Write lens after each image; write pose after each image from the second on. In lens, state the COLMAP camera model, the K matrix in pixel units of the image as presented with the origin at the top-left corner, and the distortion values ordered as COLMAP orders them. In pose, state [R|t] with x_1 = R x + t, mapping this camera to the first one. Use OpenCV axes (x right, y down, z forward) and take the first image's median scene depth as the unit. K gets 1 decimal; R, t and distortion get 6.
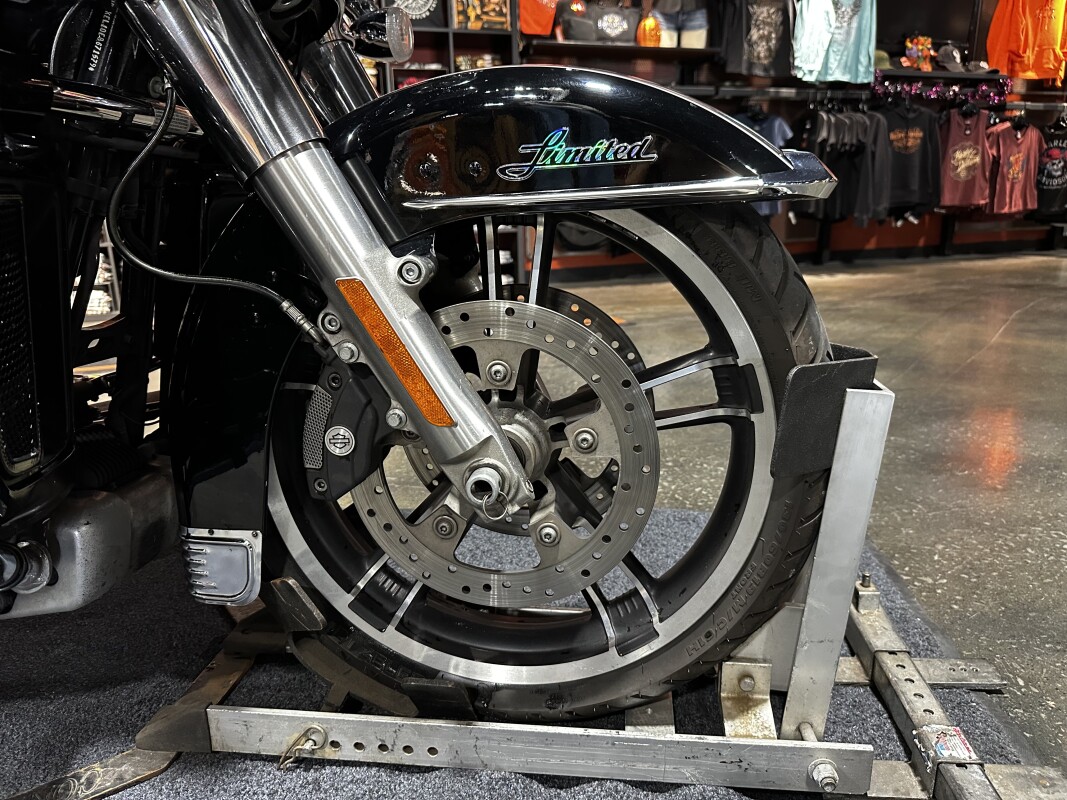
lens RADIAL K [[748.0, 0, 528.2], [0, 748.0, 418.3], [0, 0, 1]] dist [0.022655, -0.041957]
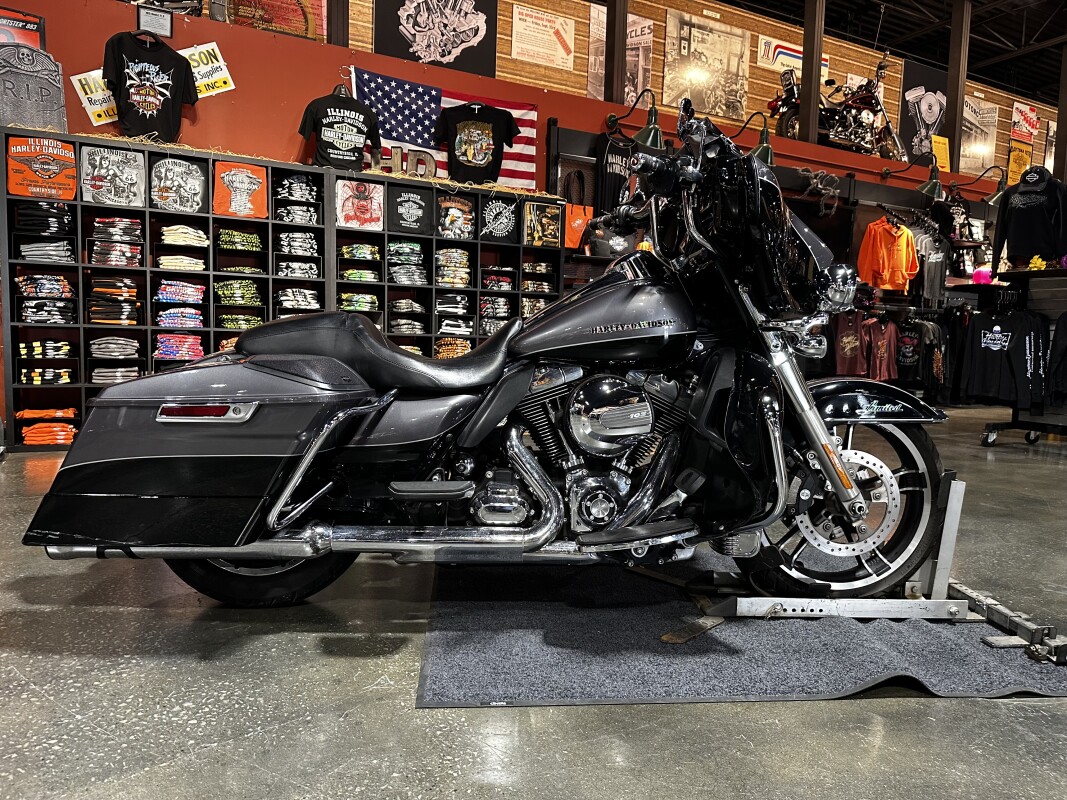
lens RADIAL K [[748.0, 0, 525.3], [0, 748.0, 409.6], [0, 0, 1]] dist [0.022655, -0.041957]
pose [[0.985675, 0.035584, 0.164858, -0.314847], [-0.005040, 0.983267, -0.182102, 0.041794], [-0.168579, 0.178662, 0.969361, -0.304765]]
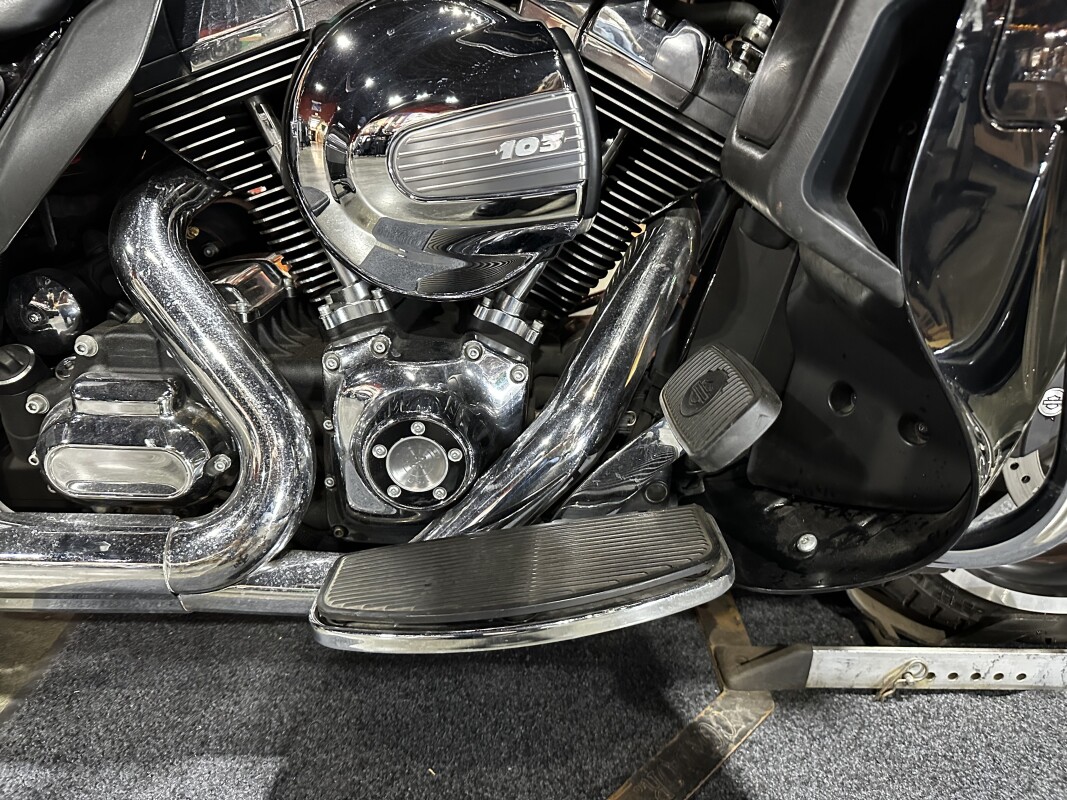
lens RADIAL K [[748.0, 0, 526.4], [0, 748.0, 404.4], [0, 0, 1]] dist [0.022655, -0.041957]
pose [[0.989807, -0.003082, 0.142385, -0.186690], [-0.013713, 0.993058, 0.116825, -0.013181], [-0.141756, -0.117587, 0.982893, 0.013634]]
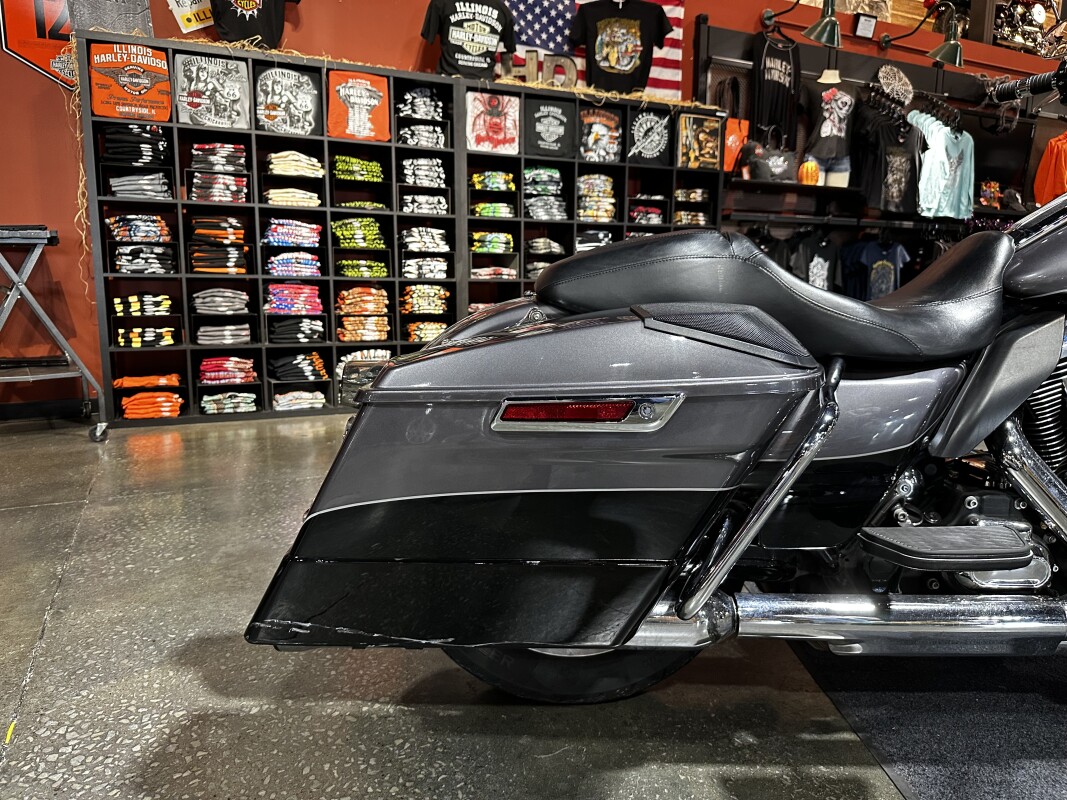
lens RADIAL K [[748.0, 0, 514.0], [0, 748.0, 408.3], [0, 0, 1]] dist [0.022655, -0.041957]
pose [[0.994673, 0.014465, 0.102061, -0.464706], [-0.002503, 0.993202, -0.116373, -0.007334], [-0.103050, 0.115497, 0.987948, -0.088434]]
